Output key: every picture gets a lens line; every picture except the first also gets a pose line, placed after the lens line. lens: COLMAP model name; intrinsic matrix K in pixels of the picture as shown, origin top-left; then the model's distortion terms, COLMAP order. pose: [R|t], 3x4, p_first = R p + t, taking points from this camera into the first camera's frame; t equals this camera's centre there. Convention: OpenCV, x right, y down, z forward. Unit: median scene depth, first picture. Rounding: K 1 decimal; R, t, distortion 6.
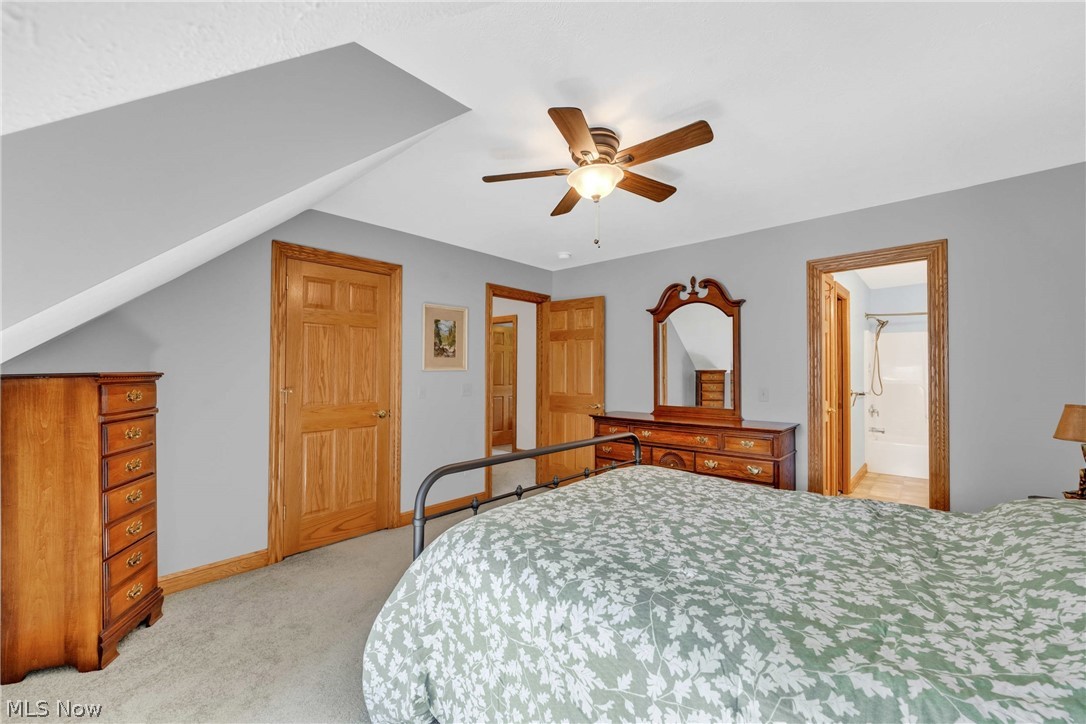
lens RADIAL K [[441.1, 0, 544.2], [0, 441.1, 363.7], [0, 0, 1]] dist [0.005371, 0.000118]
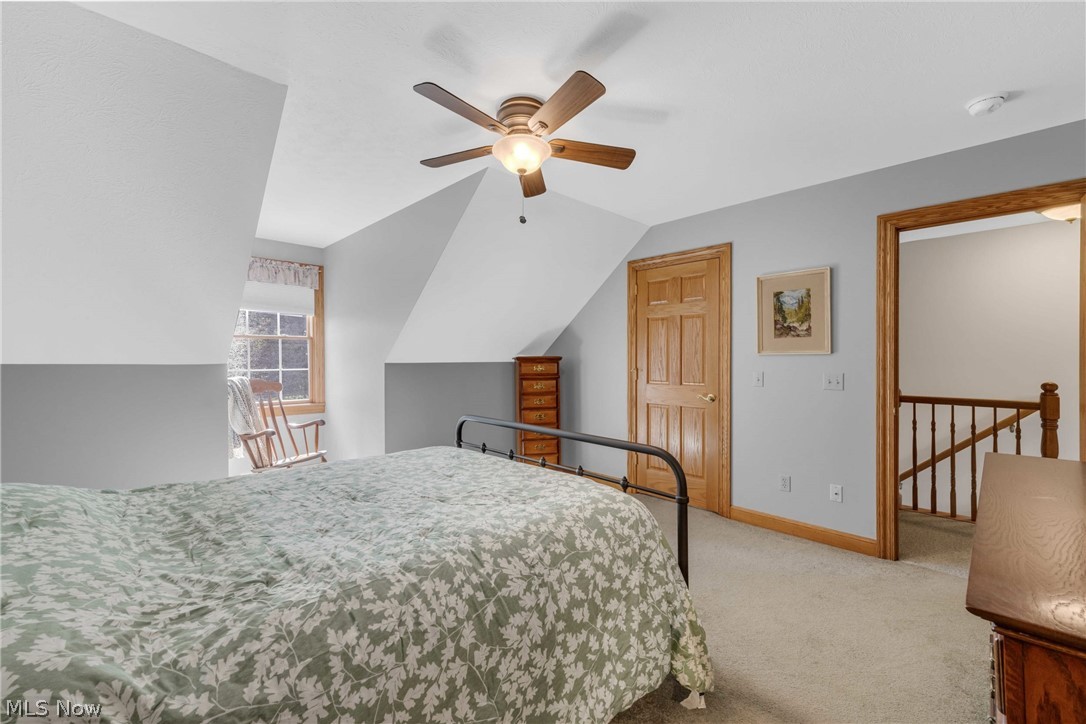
lens RADIAL K [[441.1, 0, 544.2], [0, 441.1, 363.7], [0, 0, 1]] dist [0.005371, 0.000118]
pose [[-0.073268, 0.018699, -0.997137, 0.642566], [0.021675, 0.999618, 0.017153, 0.009739], [0.997077, -0.020356, -0.073645, 0.666260]]
